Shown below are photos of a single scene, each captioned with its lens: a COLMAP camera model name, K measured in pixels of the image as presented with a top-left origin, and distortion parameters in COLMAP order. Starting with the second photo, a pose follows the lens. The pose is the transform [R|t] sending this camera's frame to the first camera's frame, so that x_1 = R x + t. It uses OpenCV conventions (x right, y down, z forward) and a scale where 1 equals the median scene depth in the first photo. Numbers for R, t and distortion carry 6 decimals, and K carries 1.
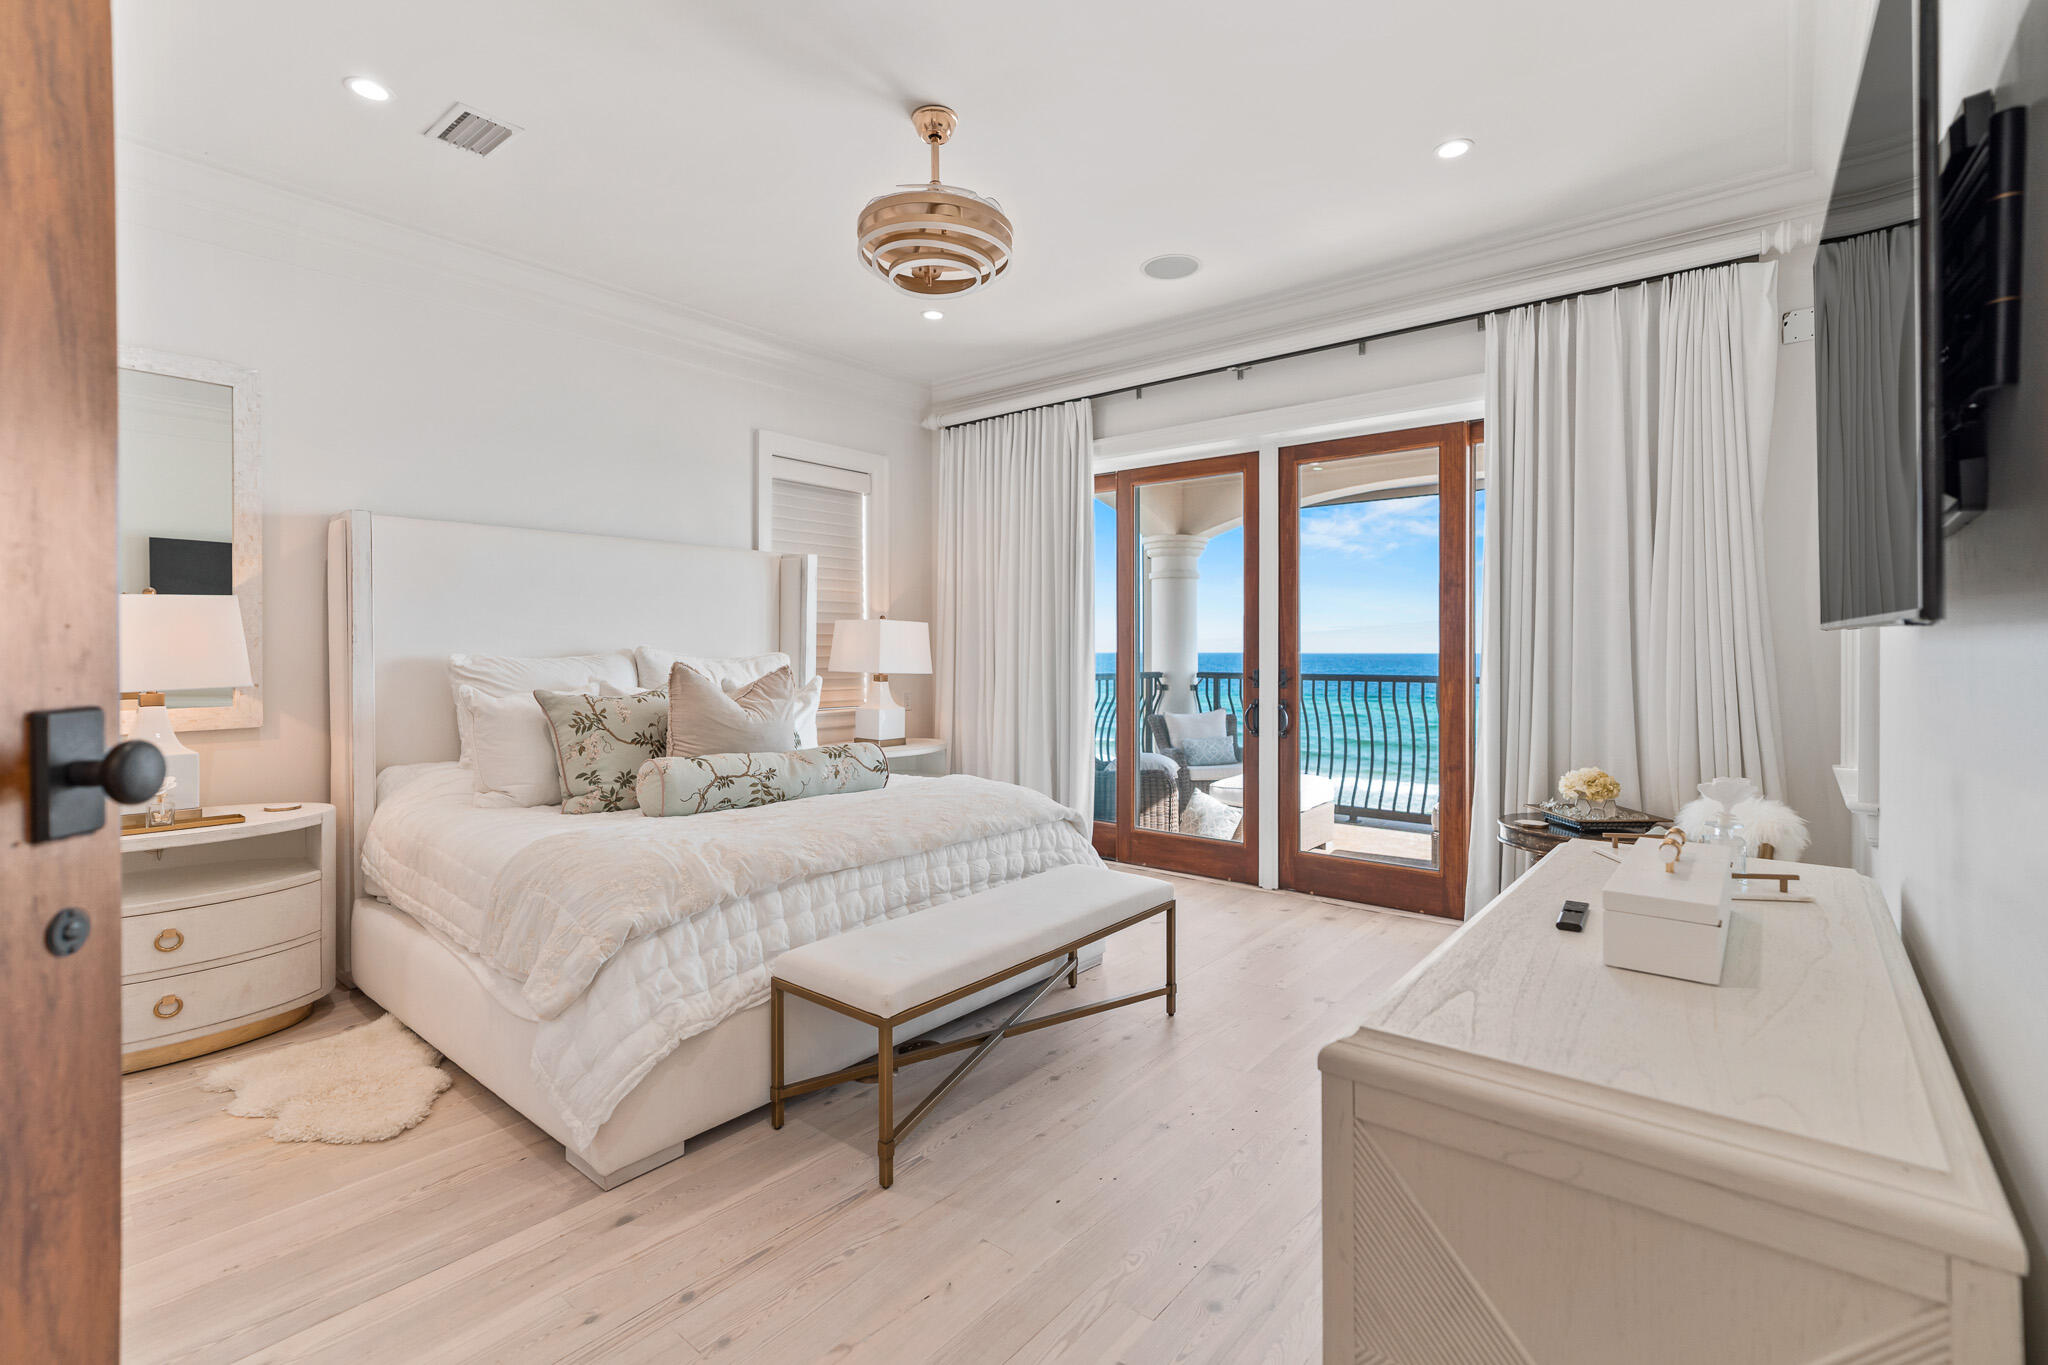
lens RADIAL K [[912.7, 0, 1024.0], [0, 912.7, 682.5], [0, 0, 1]] dist [-0.000191, 0.000630]
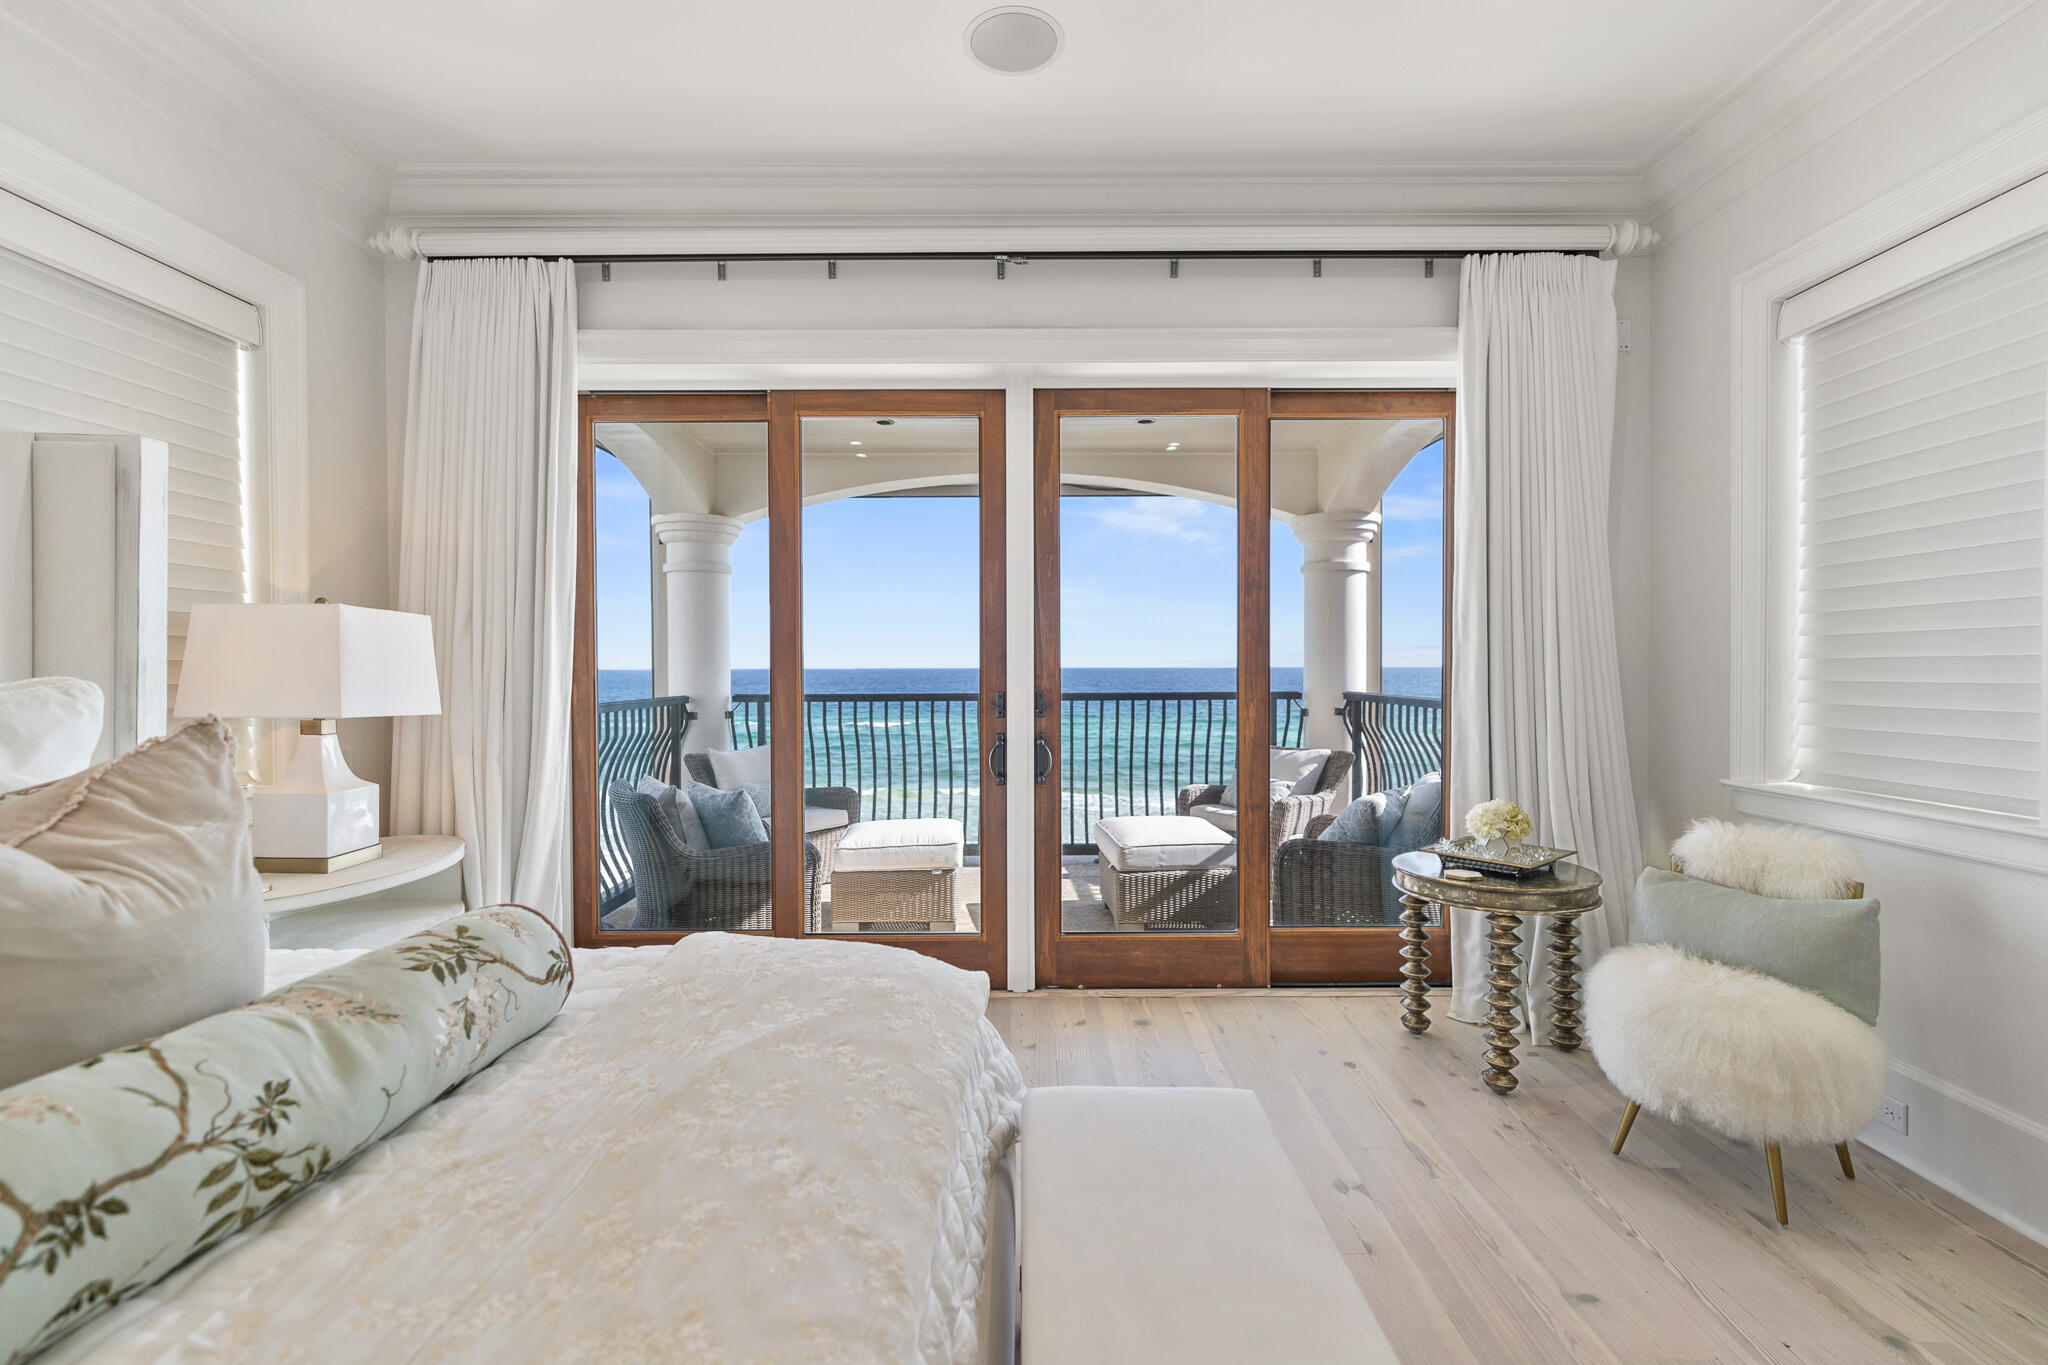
lens RADIAL K [[912.7, 0, 1024.0], [0, 912.7, 682.5], [0, 0, 1]] dist [-0.000191, 0.000630]
pose [[0.777765, -0.017660, 0.628307, -0.186753], [0.028761, 0.999558, -0.007508, -0.015693], [-0.627897, 0.023910, 0.777929, 0.430738]]
